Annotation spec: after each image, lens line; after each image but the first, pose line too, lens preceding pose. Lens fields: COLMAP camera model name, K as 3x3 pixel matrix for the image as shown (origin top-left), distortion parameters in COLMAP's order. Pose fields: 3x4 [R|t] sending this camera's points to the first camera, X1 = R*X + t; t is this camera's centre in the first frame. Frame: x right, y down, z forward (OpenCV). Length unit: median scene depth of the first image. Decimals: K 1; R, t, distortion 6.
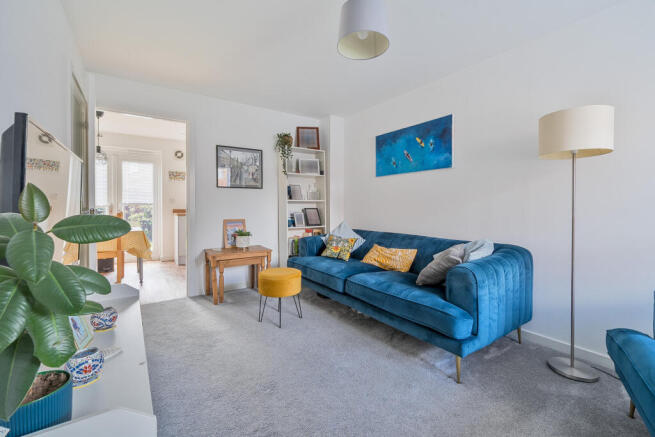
lens RADIAL K [[268.7, 0, 327.4], [0, 268.7, 208.8], [0, 0, 1]] dist [0.000325, 0.000078]
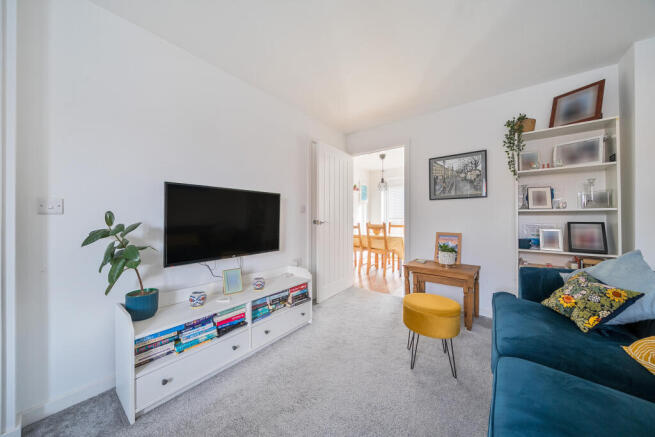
lens RADIAL K [[224.2, 0, 335.8], [0, 224.2, 217.1], [0, 0, 1]] dist [-0.002147, -0.000191]
pose [[0.323198, -0.004590, -0.946320, 0.274603], [-0.009344, 0.999924, -0.008041, -0.005709], [0.946285, 0.011441, 0.323131, 0.387165]]
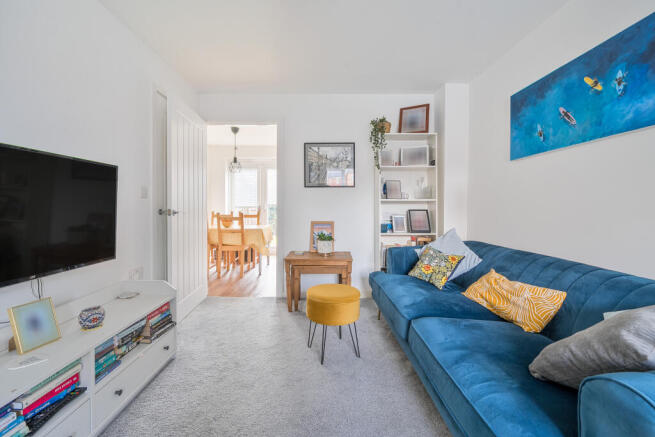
lens RADIAL K [[268.7, 0, 327.4], [0, 268.7, 208.8], [0, 0, 1]] dist [0.000325, 0.000078]
pose [[0.830116, 0.004506, -0.557573, 0.186600], [-0.005378, 0.999986, 0.000074, -0.003982], [0.557565, 0.002937, 0.830128, 0.252036]]
